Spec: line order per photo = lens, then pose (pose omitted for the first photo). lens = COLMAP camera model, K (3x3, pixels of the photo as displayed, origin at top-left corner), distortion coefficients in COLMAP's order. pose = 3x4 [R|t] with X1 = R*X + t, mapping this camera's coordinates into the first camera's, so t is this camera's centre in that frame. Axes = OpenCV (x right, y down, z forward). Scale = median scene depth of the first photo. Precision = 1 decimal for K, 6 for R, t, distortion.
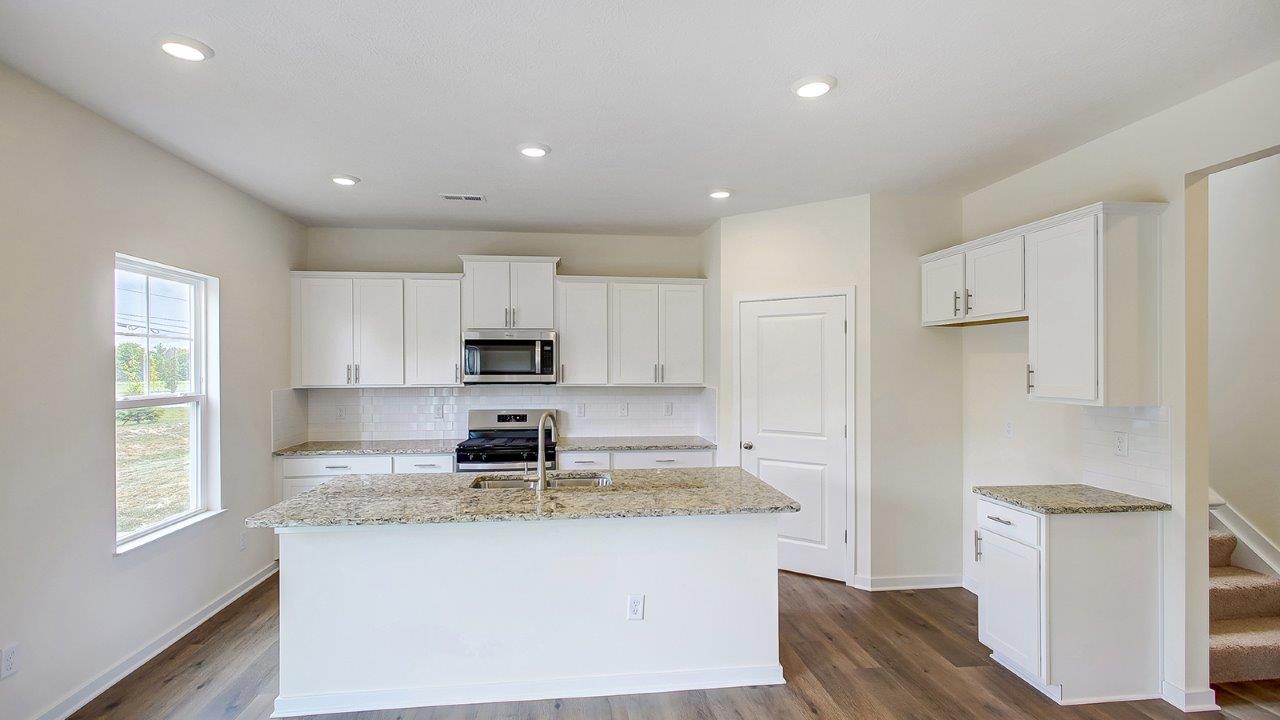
lens RADIAL K [[594.0, 0, 640.0], [0, 594.0, 360.0], [0, 0, 1]] dist [0.002739, 0.000526]
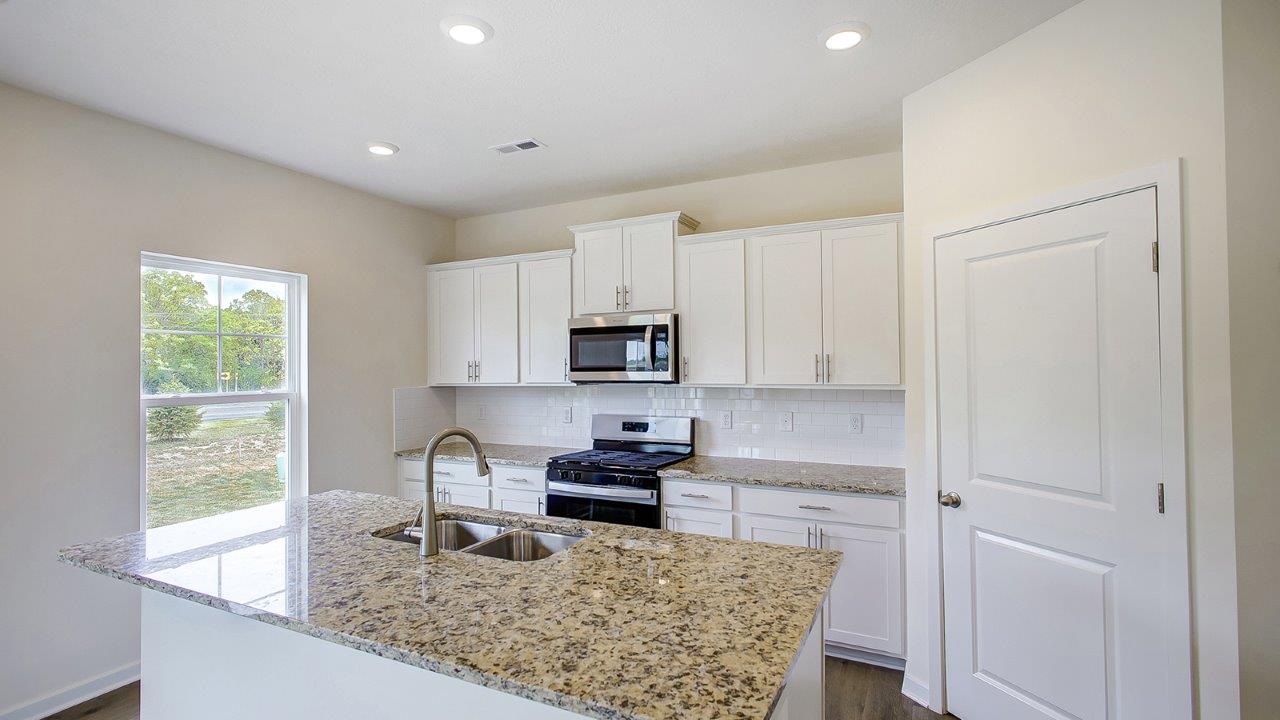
lens RADIAL K [[594.0, 0, 640.0], [0, 594.0, 360.0], [0, 0, 1]] dist [0.002739, 0.000526]
pose [[0.841179, -0.014332, -0.540567, 0.224163], [0.017442, 0.999848, 0.000634, 0.010037], [0.540476, -0.009962, 0.841300, 0.365614]]
